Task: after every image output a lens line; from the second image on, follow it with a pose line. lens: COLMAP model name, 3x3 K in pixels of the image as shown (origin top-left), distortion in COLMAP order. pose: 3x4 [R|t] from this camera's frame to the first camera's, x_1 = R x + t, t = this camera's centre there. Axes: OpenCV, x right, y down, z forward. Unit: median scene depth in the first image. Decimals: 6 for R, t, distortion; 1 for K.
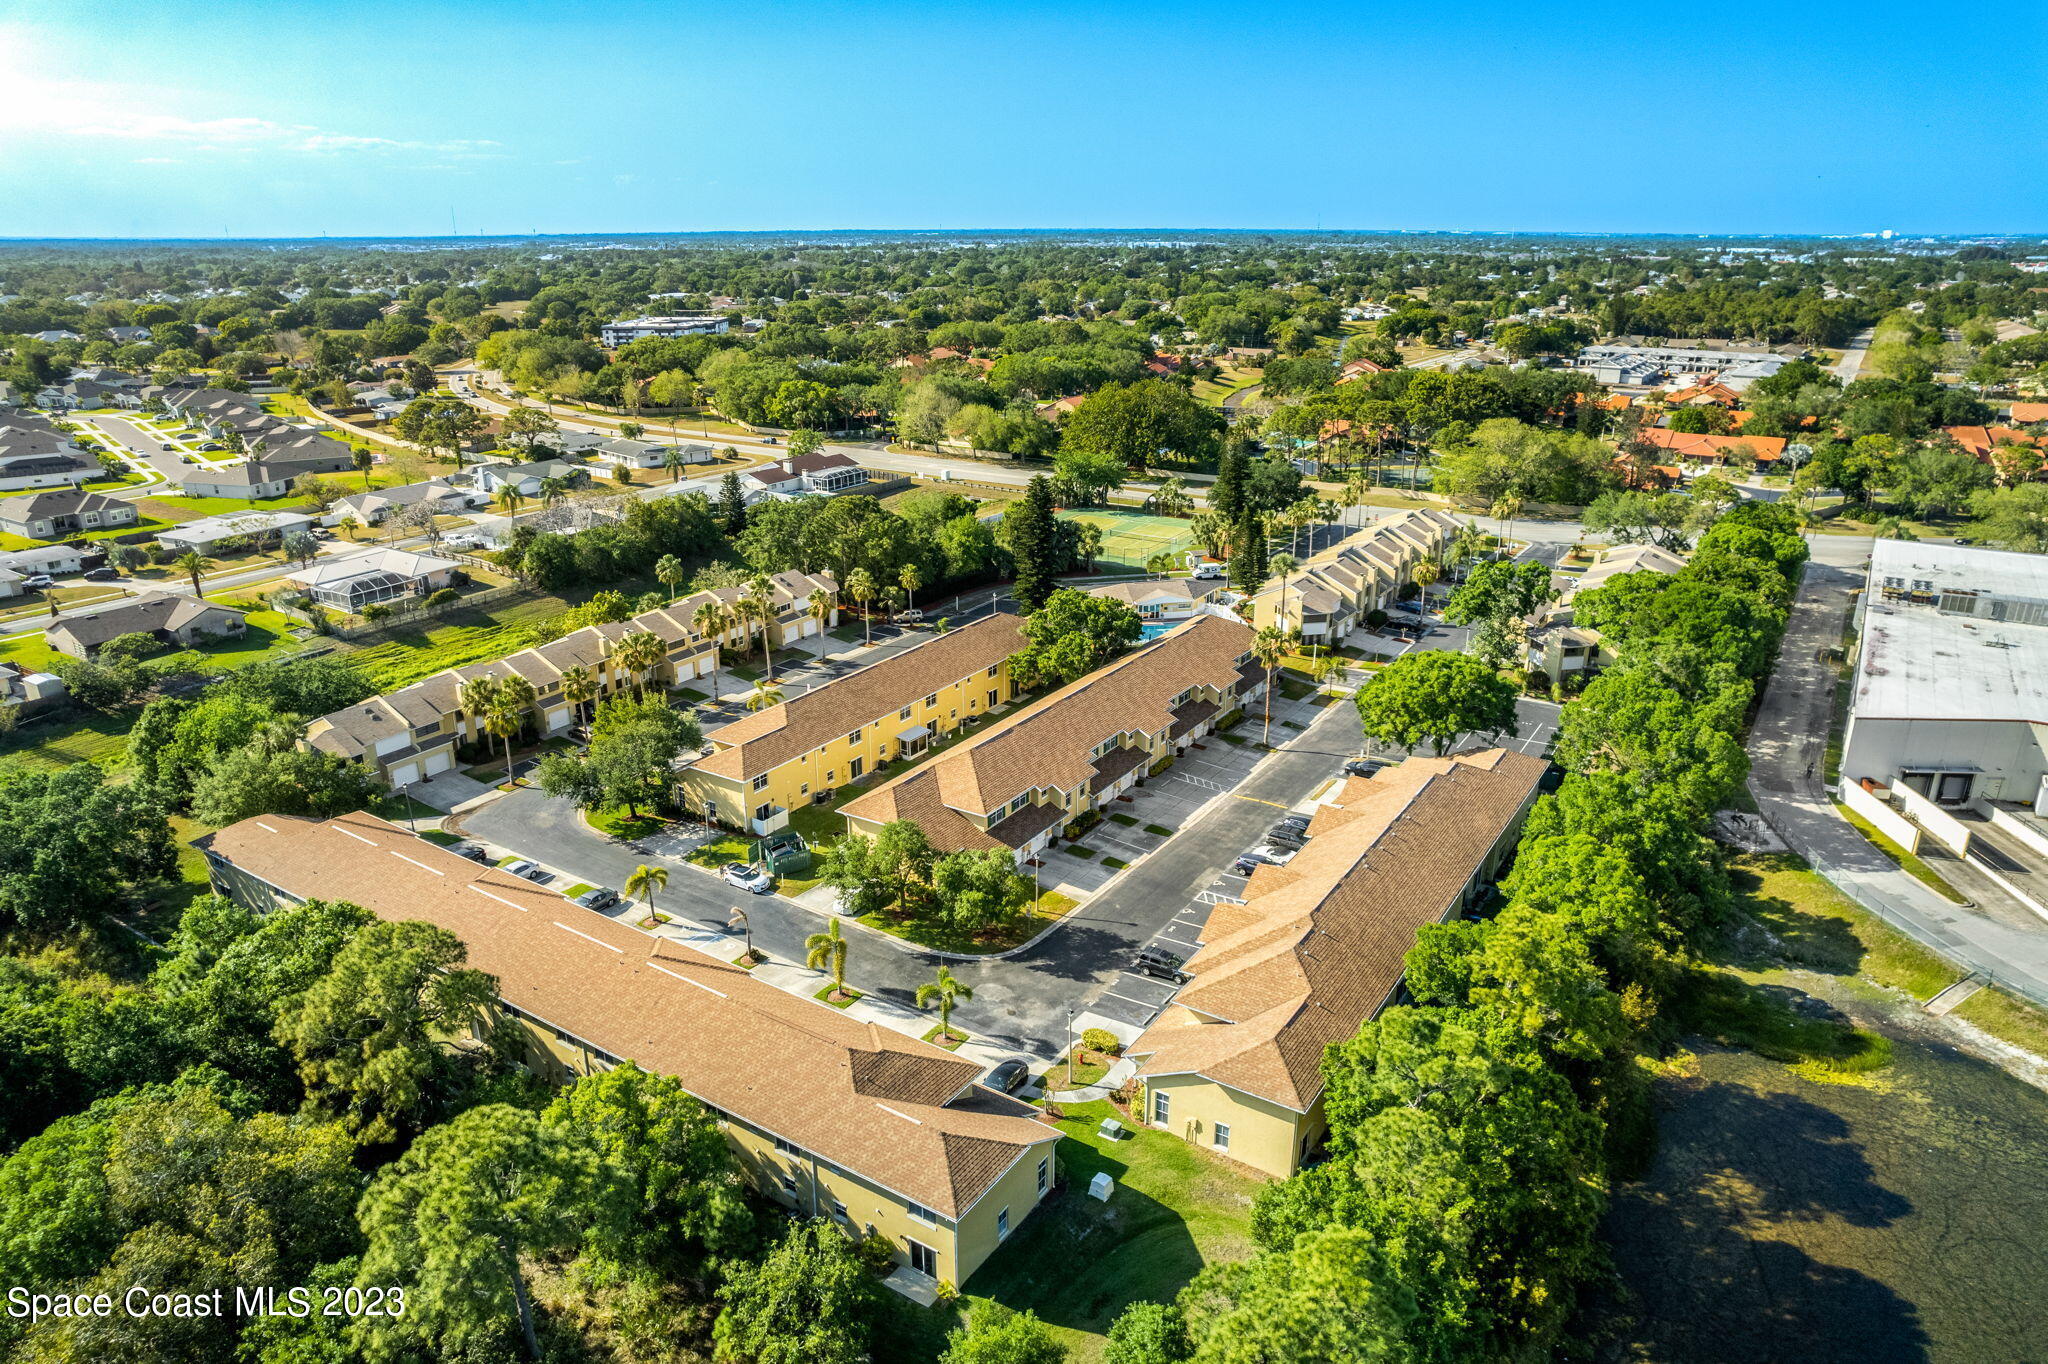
lens RADIAL K [[1311.8, 0, 1024.0], [0, 1311.8, 682.0], [0, 0, 1]] dist [-0.000748, 0.000718]
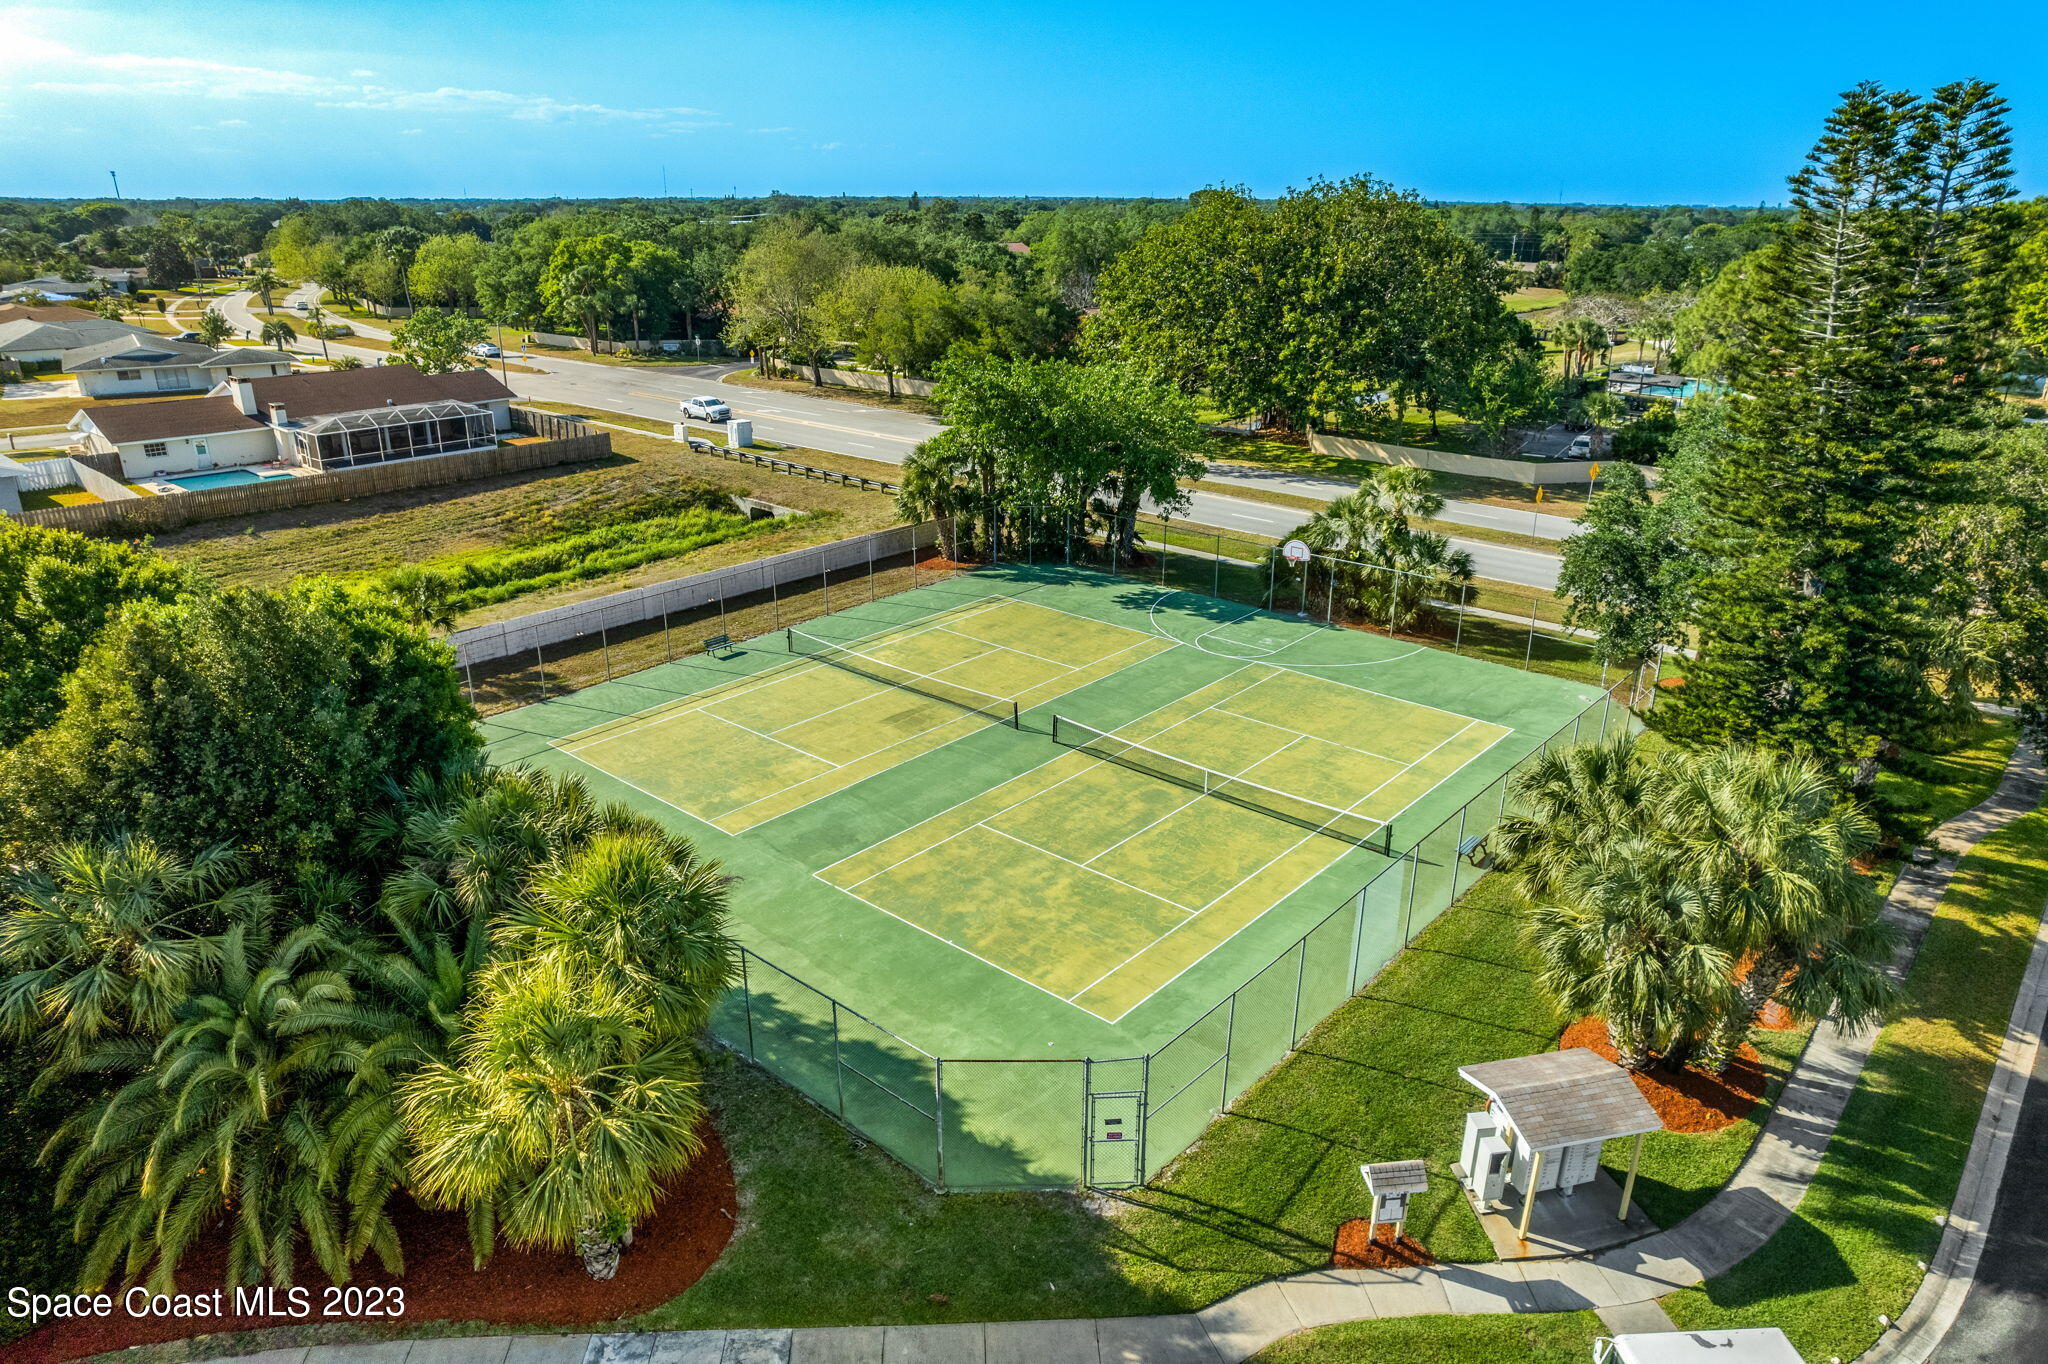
lens RADIAL K [[1311.8, 0, 1024.0], [0, 1311.8, 682.0], [0, 0, 1]] dist [-0.000748, 0.000718]
pose [[0.987833, 0.063710, -0.141866, 0.075062], [-0.061840, 0.997932, 0.017553, -0.103677], [0.142691, -0.008567, 0.989730, 0.674833]]
